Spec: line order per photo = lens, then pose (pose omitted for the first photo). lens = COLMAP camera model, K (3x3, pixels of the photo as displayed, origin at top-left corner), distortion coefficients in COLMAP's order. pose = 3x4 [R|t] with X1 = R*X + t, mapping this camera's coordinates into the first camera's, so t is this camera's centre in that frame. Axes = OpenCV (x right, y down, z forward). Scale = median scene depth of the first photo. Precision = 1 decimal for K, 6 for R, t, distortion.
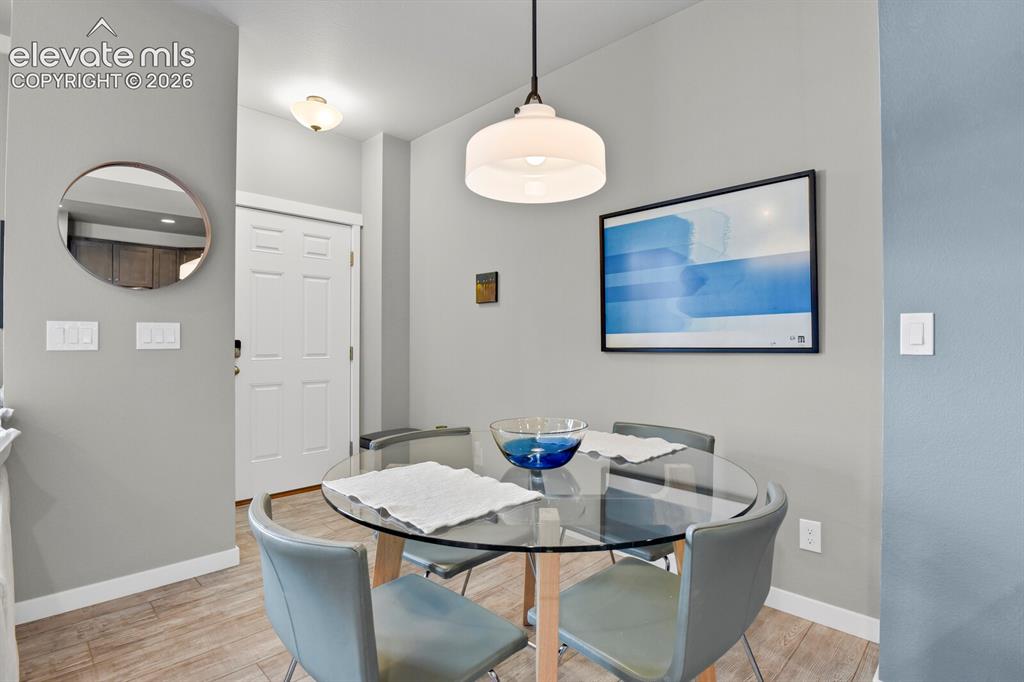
lens RADIAL K [[499.3, 0, 518.9], [0, 499.3, 337.9], [0, 0, 1]] dist [-0.029352, -0.000130]
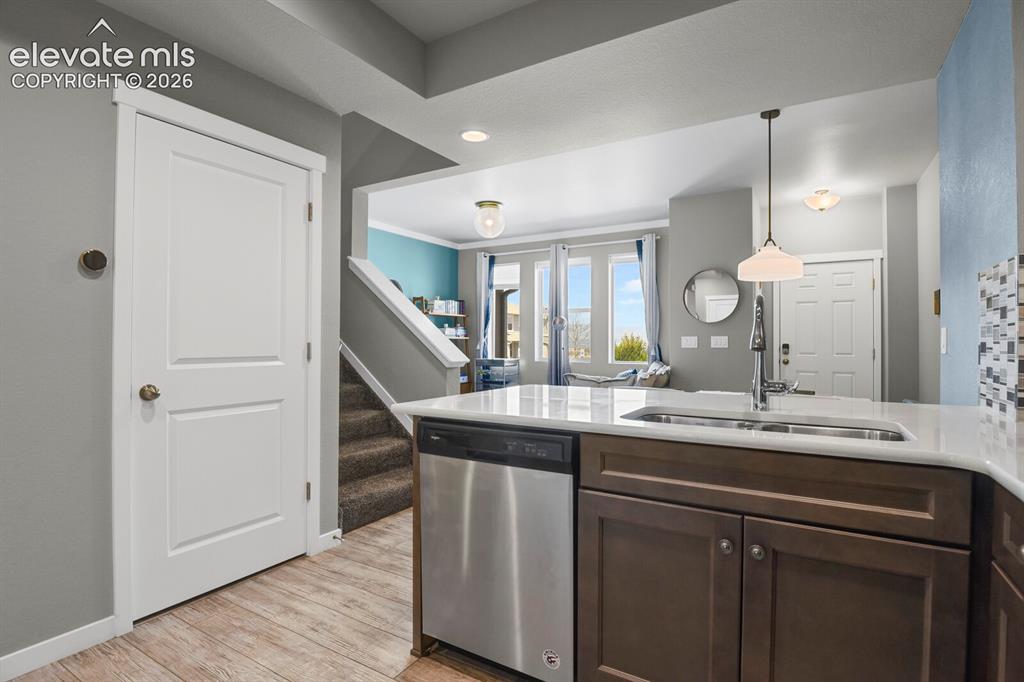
lens RADIAL K [[499.3, 0, 518.9], [0, 499.3, 337.9], [0, 0, 1]] dist [-0.029352, -0.000130]
pose [[0.242875, -0.010156, -0.970004, 0.936199], [0.002401, 0.999948, -0.009868, -0.001950], [0.970055, 0.000067, 0.242887, -0.339630]]
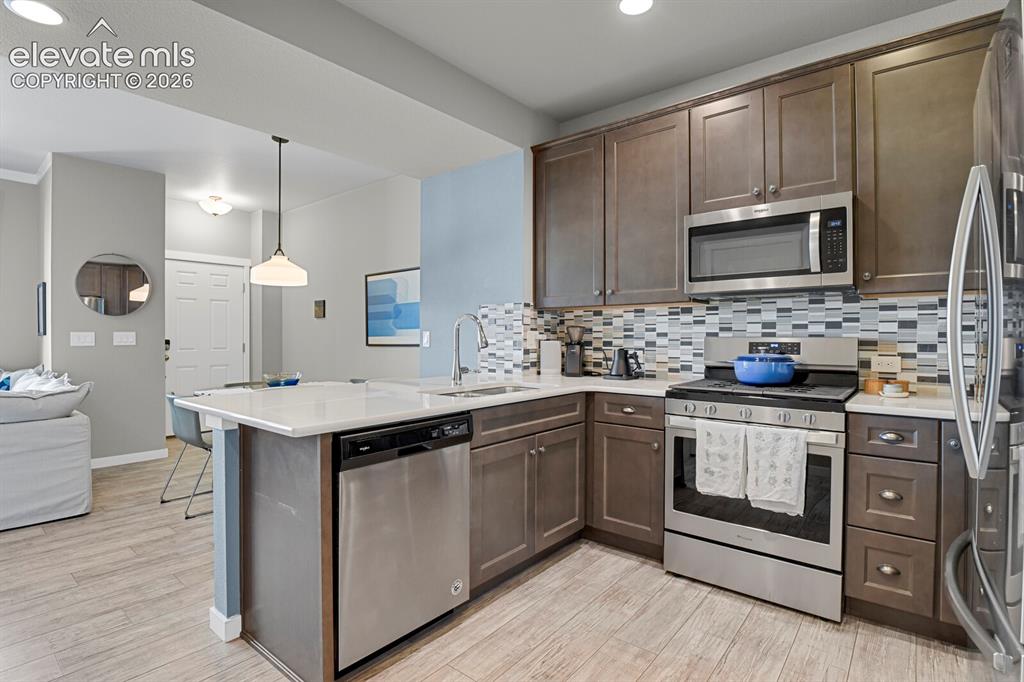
lens RADIAL K [[499.3, 0, 518.9], [0, 499.3, 337.9], [0, 0, 1]] dist [-0.029352, -0.000130]
pose [[0.995458, -0.000848, 0.095196, 0.492459], [-0.000037, 0.999957, 0.009294, -0.018551], [-0.095200, -0.009255, 0.995415, -0.829748]]
